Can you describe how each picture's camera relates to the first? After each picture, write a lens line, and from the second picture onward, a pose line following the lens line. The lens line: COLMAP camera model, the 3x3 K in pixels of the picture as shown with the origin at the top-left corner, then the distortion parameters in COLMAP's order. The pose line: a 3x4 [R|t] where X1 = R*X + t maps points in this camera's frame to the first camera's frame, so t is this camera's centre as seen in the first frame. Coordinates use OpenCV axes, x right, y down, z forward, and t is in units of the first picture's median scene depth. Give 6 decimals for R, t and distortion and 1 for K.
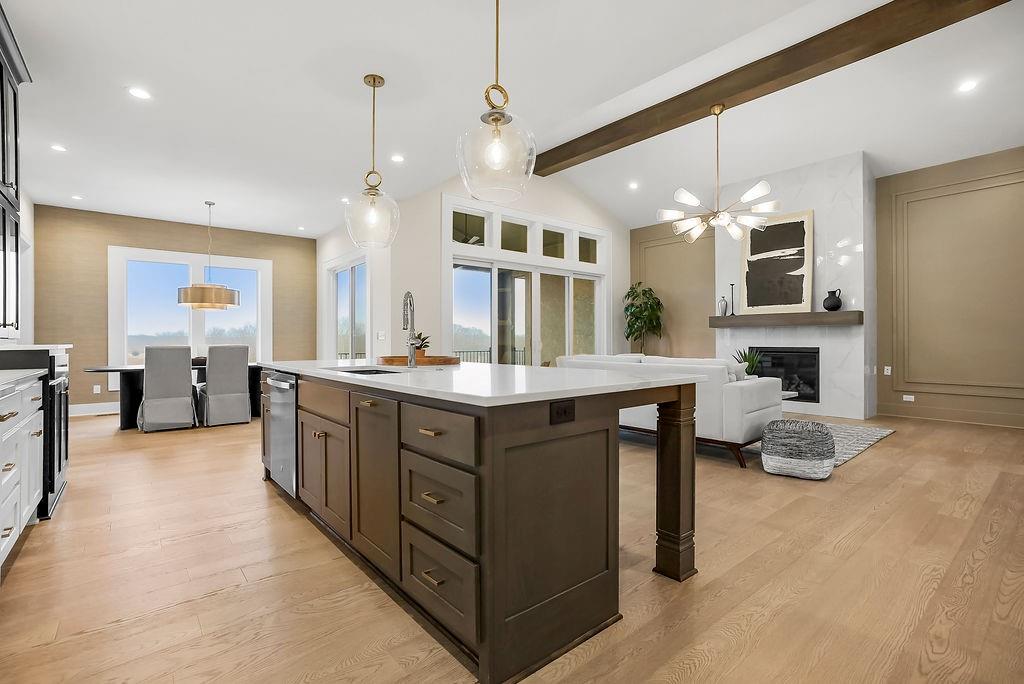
lens RADIAL K [[475.1, 0, 502.3], [0, 475.1, 339.3], [0, 0, 1]] dist [-0.025788, 0.007342]
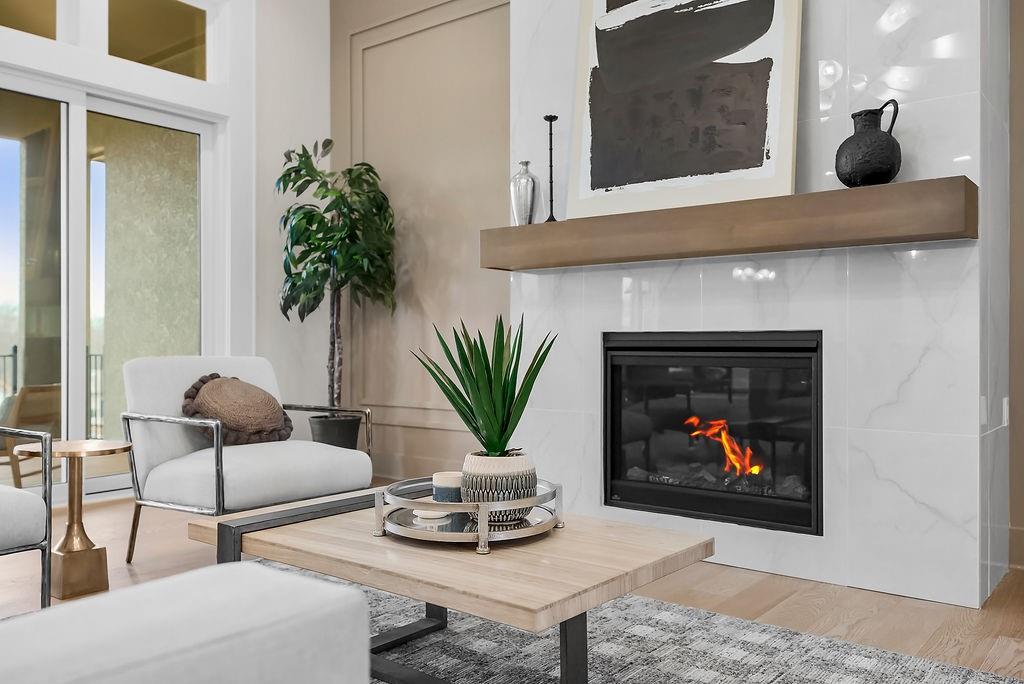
lens RADIAL K [[804.2, 0, 509.1], [0, 804.2, 345.6], [0, 0, 1]] dist [0.024593, -0.004690]
pose [[0.978838, -0.000399, 0.204635, 0.391070], [-0.000053, 0.999998, 0.002203, 0.025112], [-0.204636, -0.002167, 0.978836, 0.564910]]
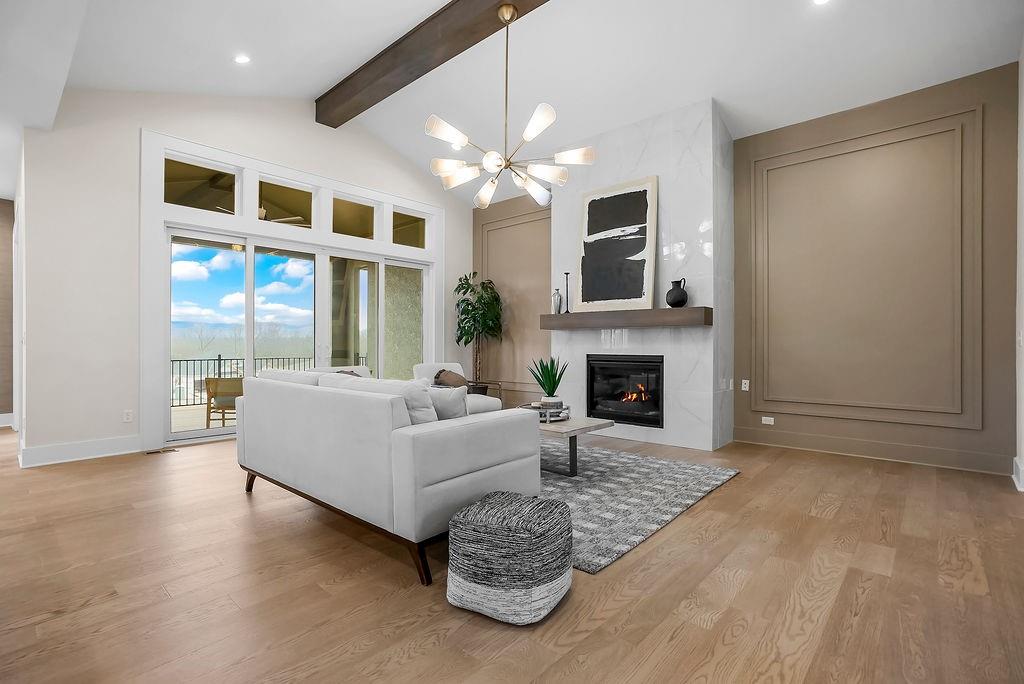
lens RADIAL K [[475.1, 0, 511.4], [0, 475.1, 343.8], [0, 0, 1]] dist [-0.025788, 0.007342]
pose [[0.989963, 0.000213, 0.141326, 0.311909], [-0.000475, 0.999998, 0.001822, -0.002454], [-0.141326, -0.001871, 0.989961, 0.265784]]
